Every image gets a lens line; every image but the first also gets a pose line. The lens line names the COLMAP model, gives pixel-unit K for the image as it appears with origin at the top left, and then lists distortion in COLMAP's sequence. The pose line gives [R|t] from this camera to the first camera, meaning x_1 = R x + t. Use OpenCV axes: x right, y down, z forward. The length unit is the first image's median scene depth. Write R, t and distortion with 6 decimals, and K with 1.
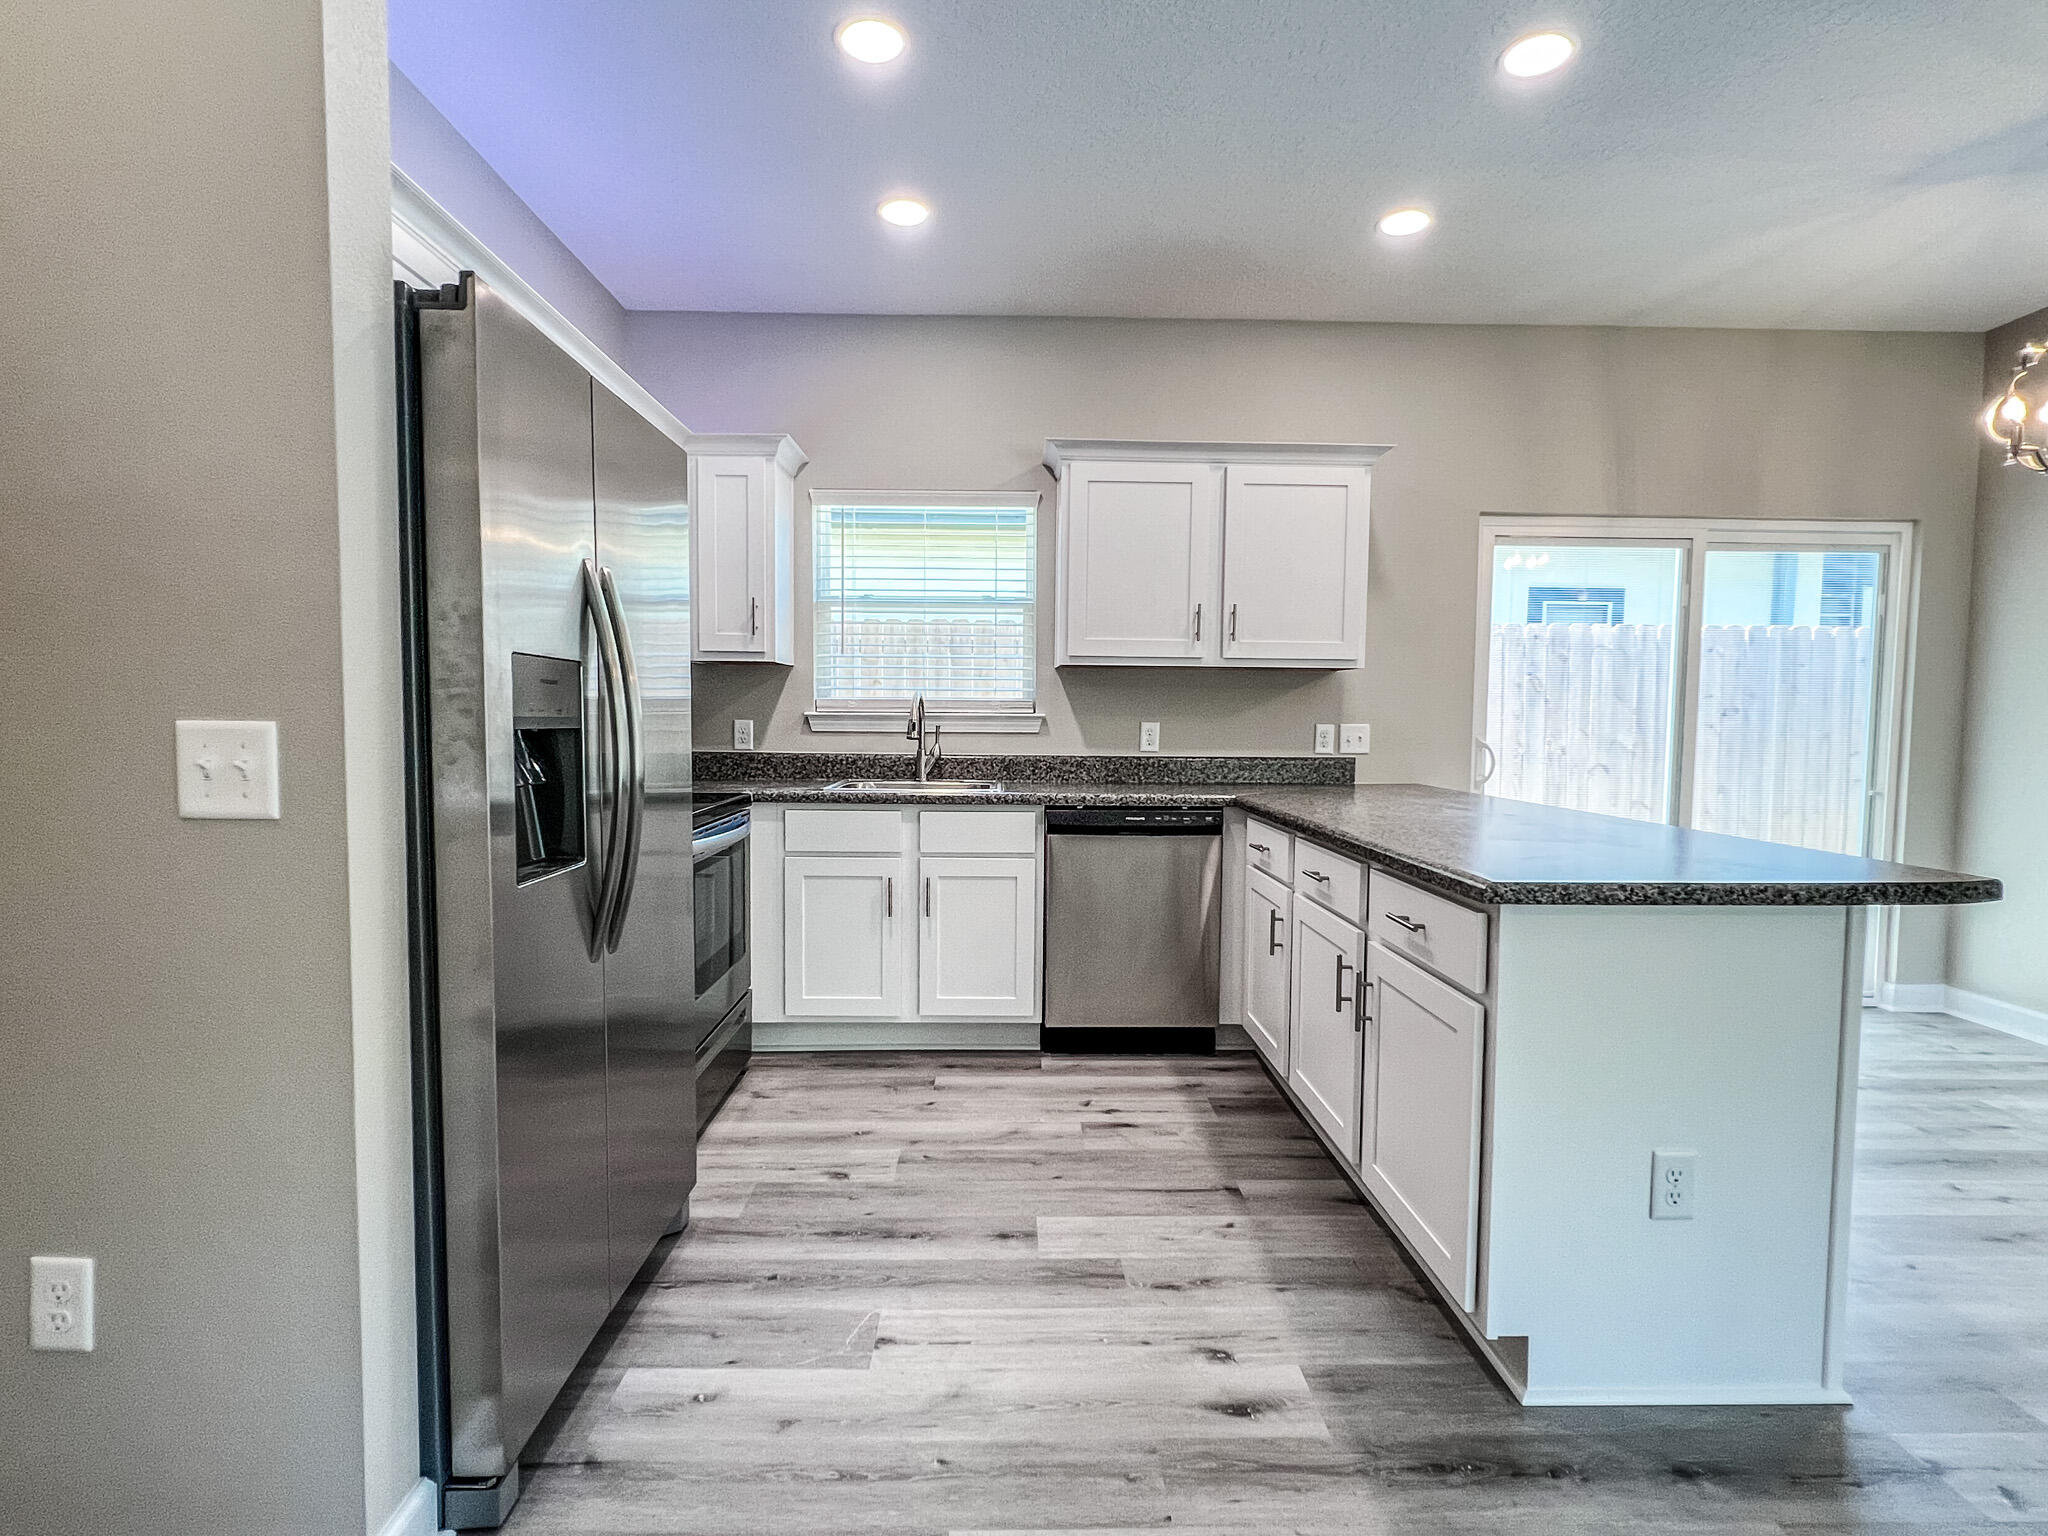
lens RADIAL K [[1047.4, 0, 1025.9], [0, 1047.4, 772.2], [0, 0, 1]] dist [0.002010, 0.000148]
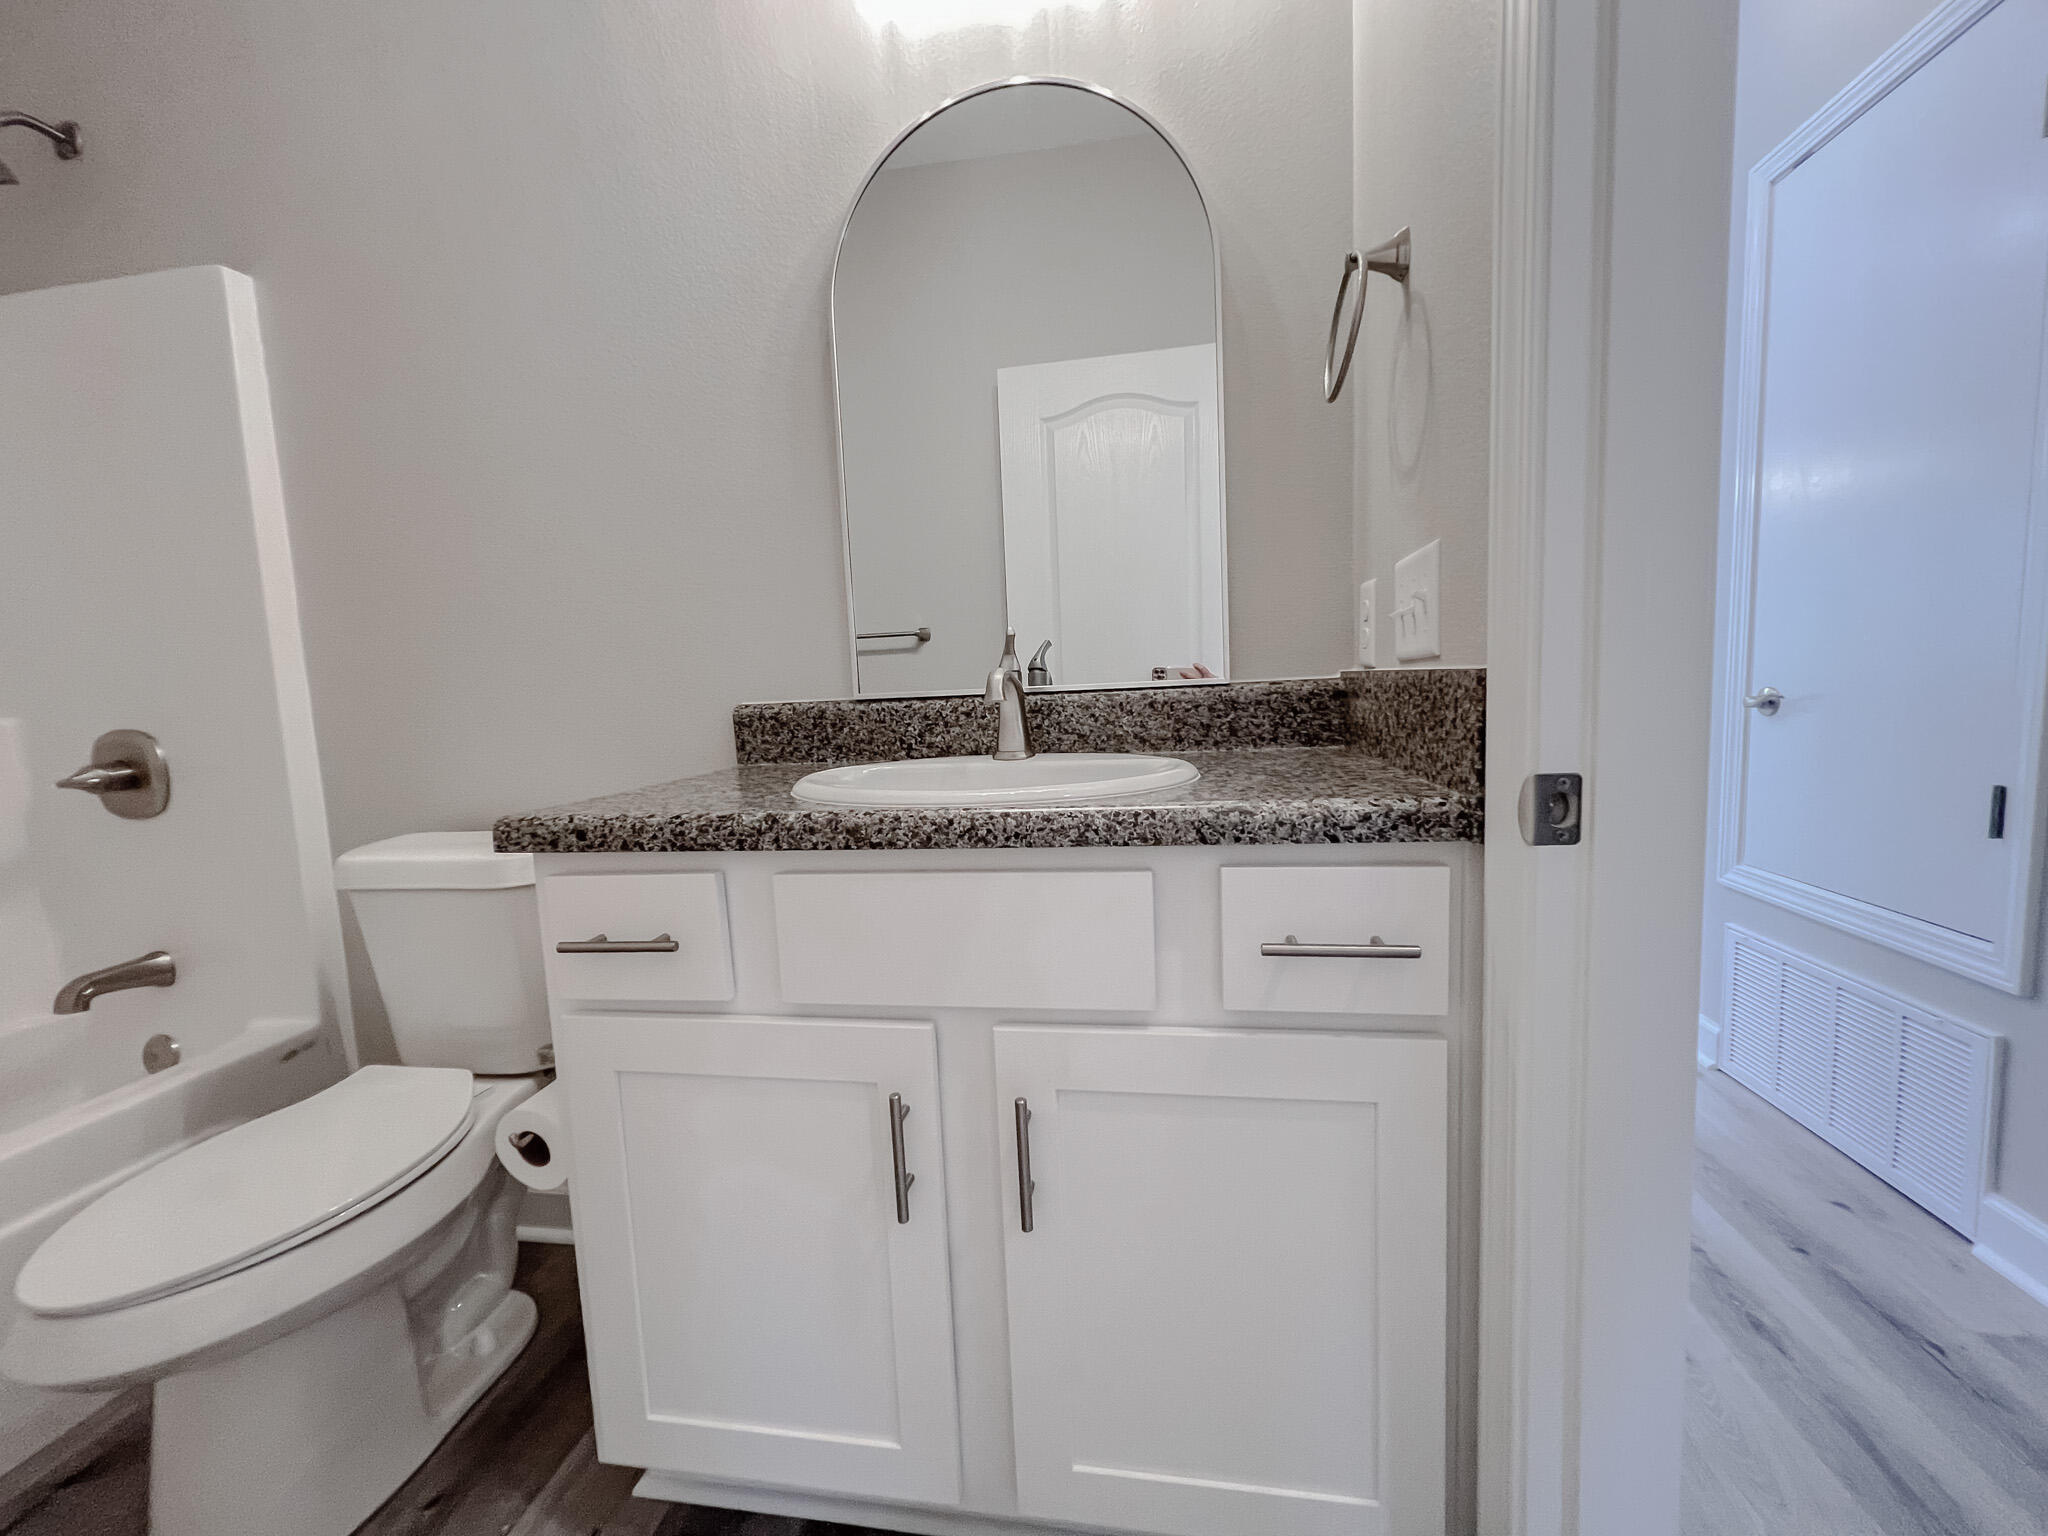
lens RADIAL K [[822.6, 0, 1020.8], [0, 822.6, 770.2], [0, 0, 1]] dist [-0.000603, -0.000237]
pose [[0.981703, -0.045444, -0.184914, -0.043943], [0.055315, 0.997286, 0.048580, -0.001223], [0.182205, -0.057919, 0.981553, 0.736636]]
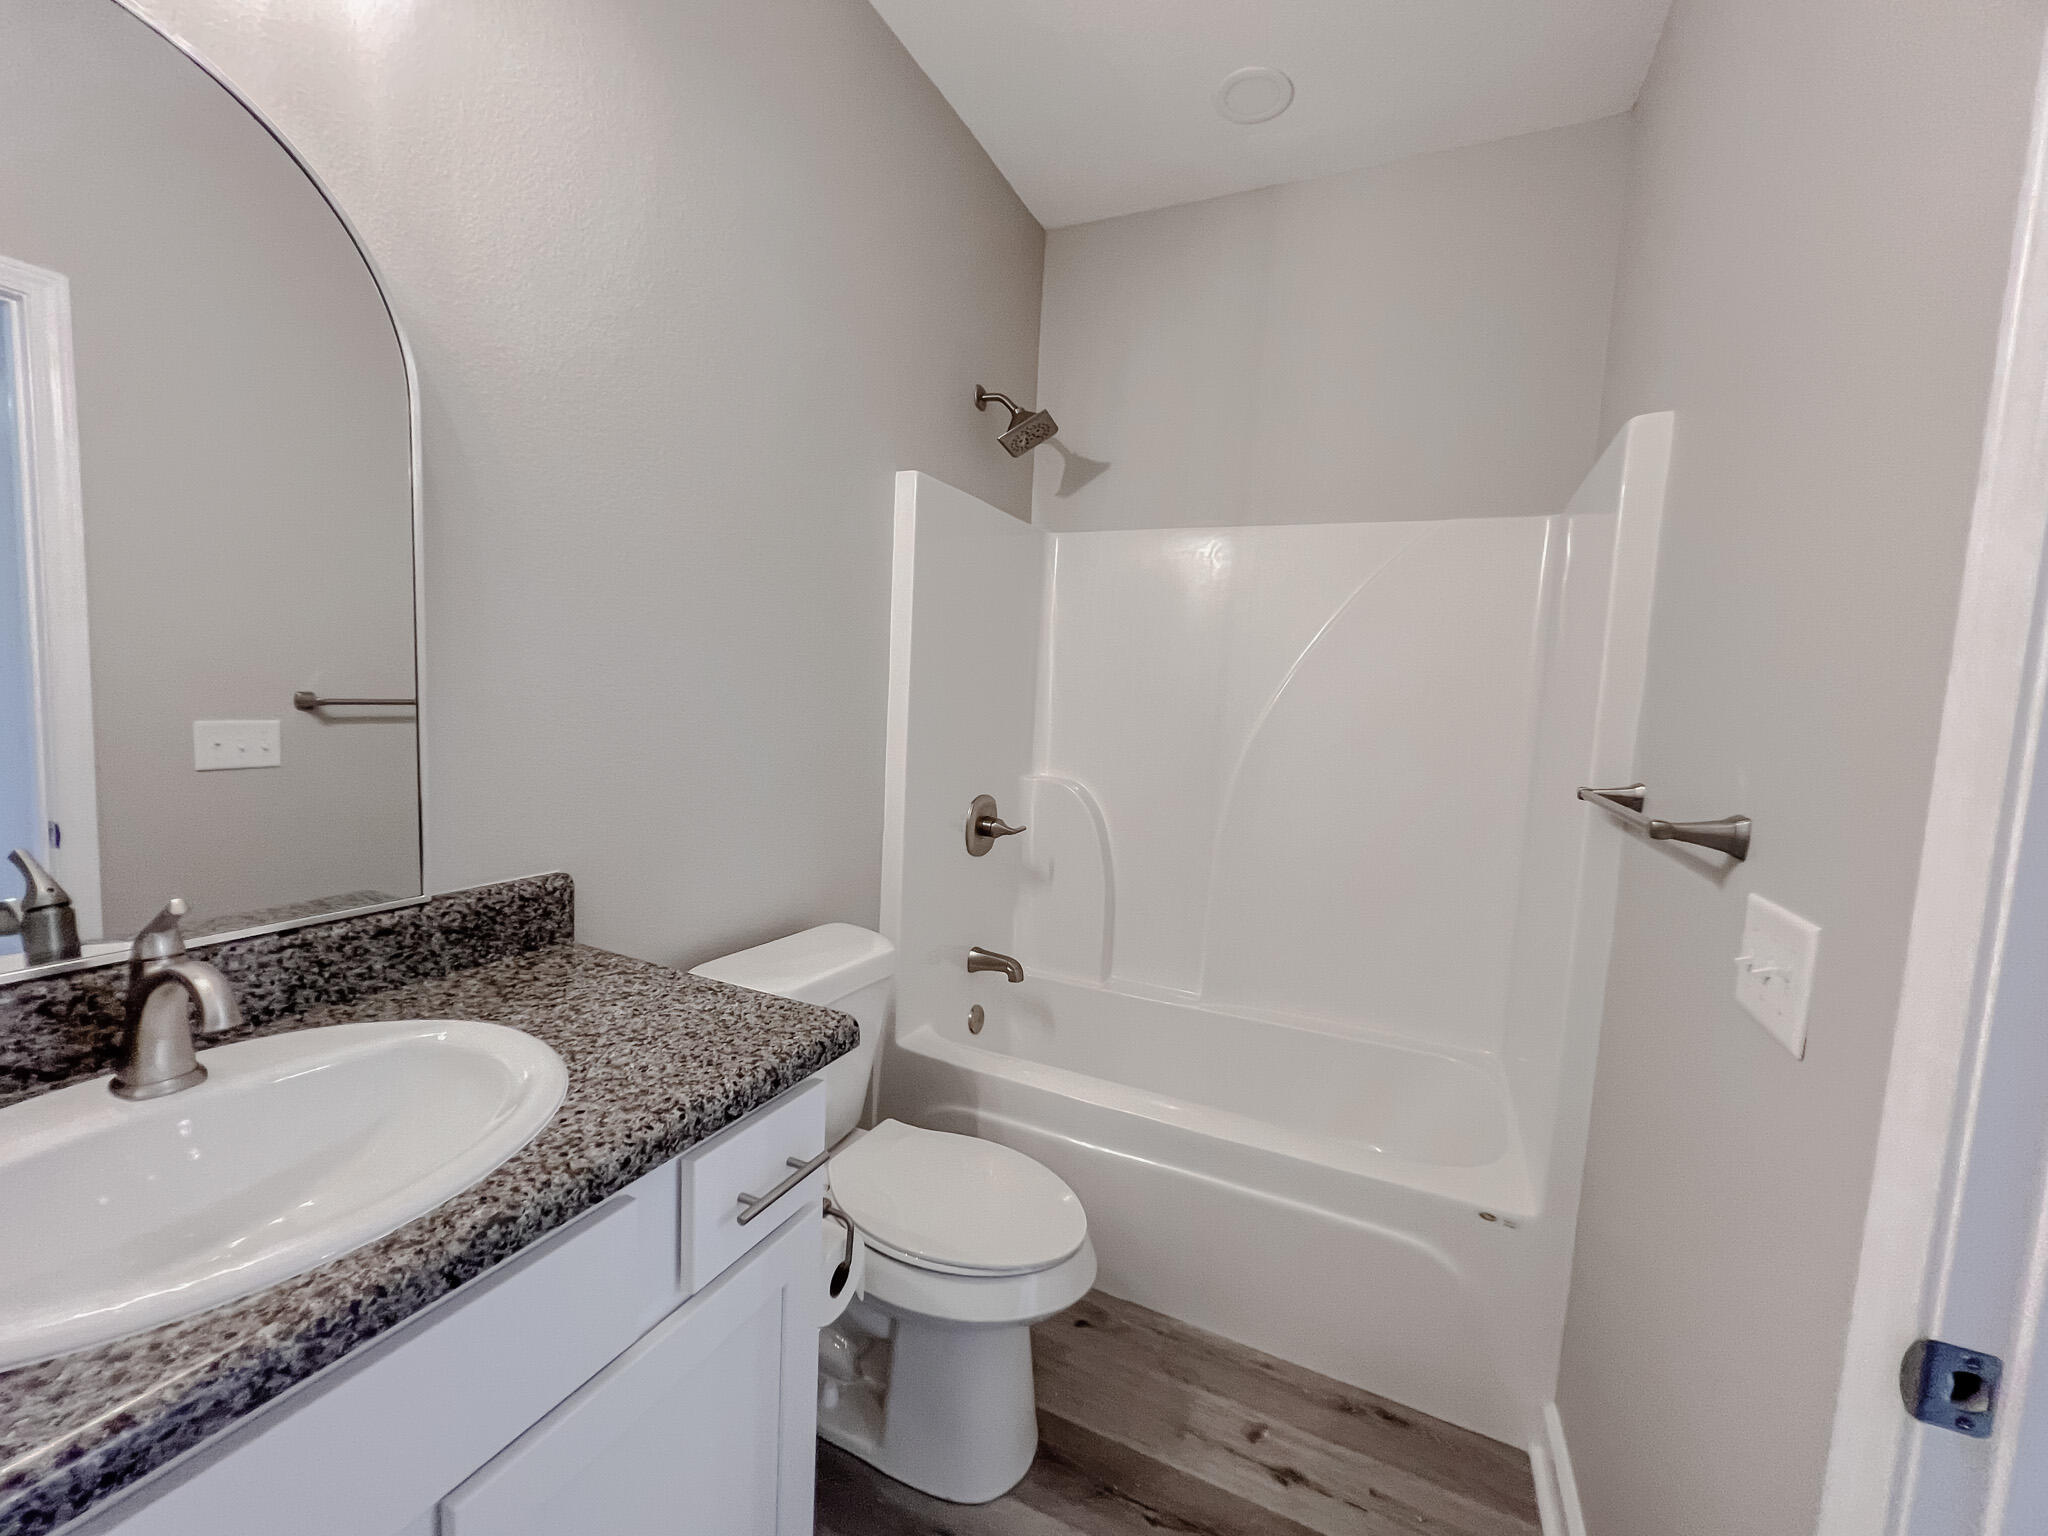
lens RADIAL K [[822.6, 0, 1032.2], [0, 822.6, 772.7], [0, 0, 1]] dist [-0.000603, -0.000237]
pose [[0.428359, -0.081083, 0.899963, -0.127003], [0.002622, 0.996073, 0.088494, -0.085531], [-0.903605, -0.035547, 0.426890, 0.779674]]
